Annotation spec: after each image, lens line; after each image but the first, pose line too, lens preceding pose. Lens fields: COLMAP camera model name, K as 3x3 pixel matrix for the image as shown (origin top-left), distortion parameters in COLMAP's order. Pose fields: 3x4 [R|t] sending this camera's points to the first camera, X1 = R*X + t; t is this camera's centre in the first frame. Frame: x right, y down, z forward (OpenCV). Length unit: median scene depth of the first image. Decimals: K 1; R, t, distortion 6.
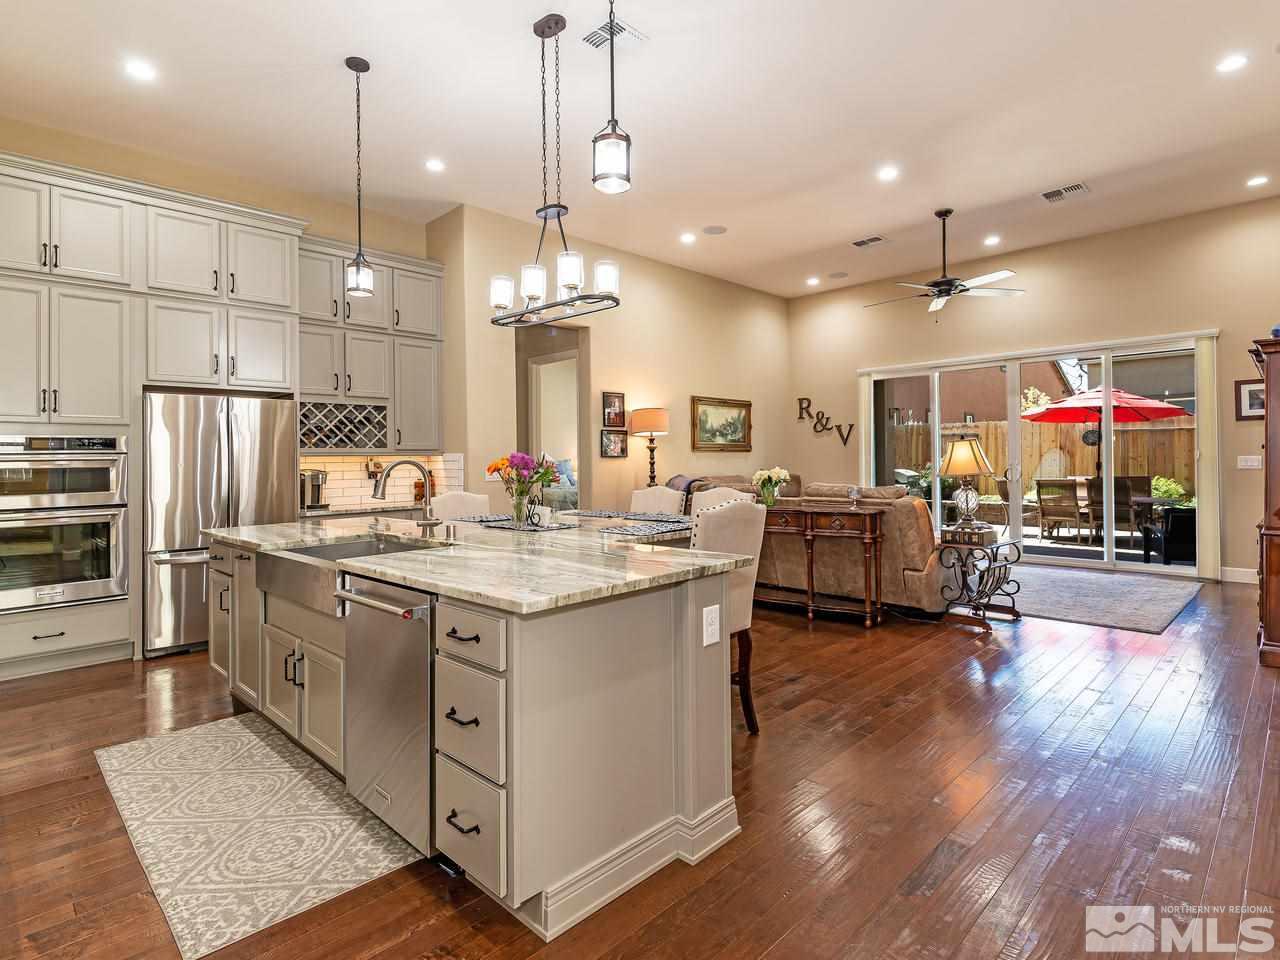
lens RADIAL K [[677.3, 0, 648.7], [0, 677.3, 488.0], [0, 0, 1]] dist [-0.012336, -0.002928]
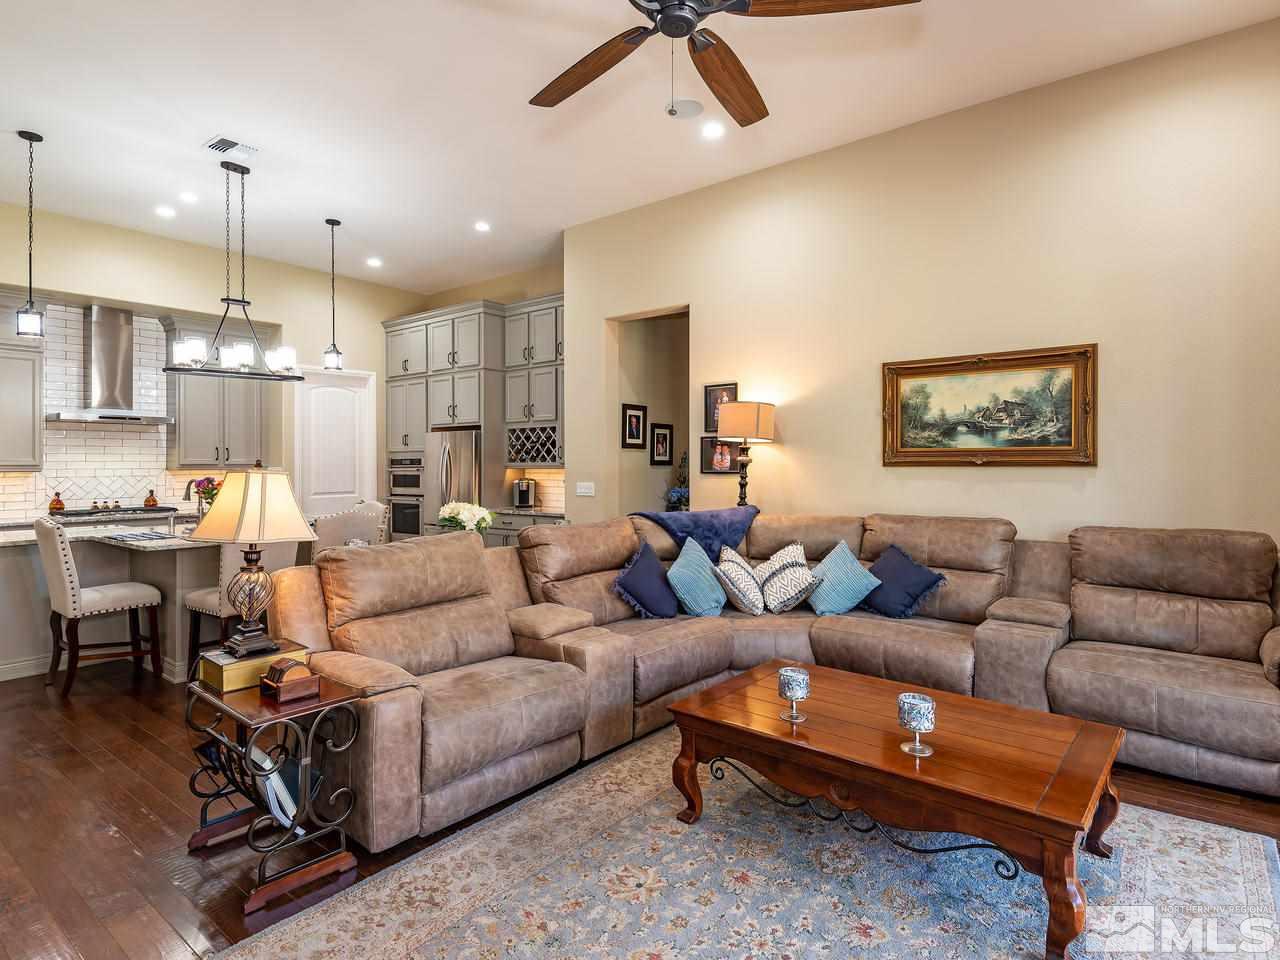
lens RADIAL K [[677.3, 0, 642.0], [0, 677.3, 474.4], [0, 0, 1]] dist [-0.012336, -0.002928]
pose [[0.111367, 0.028654, -0.993366, 0.798918], [-0.037234, 0.999003, 0.024642, -0.072820], [0.993082, 0.034243, 0.112323, 1.022488]]
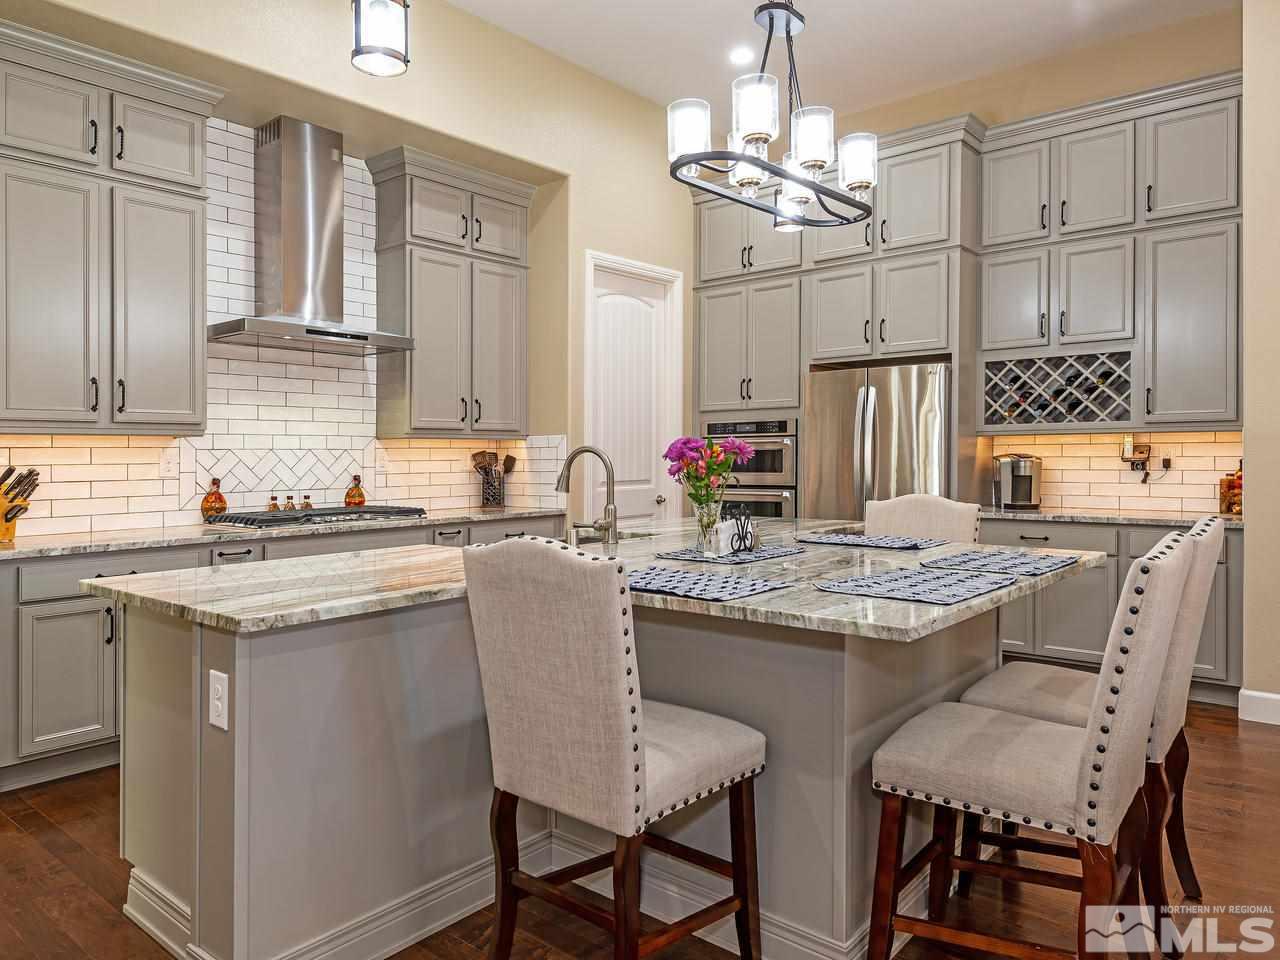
lens RADIAL K [[858.1, 0, 637.1], [0, 858.1, 466.6], [0, 0, 1]] dist [0.002552, -0.003521]
pose [[0.061549, 0.027858, -0.997715, 0.358286], [-0.034115, 0.999085, 0.025791, -0.022559], [0.997521, 0.032449, 0.062443, 0.514290]]
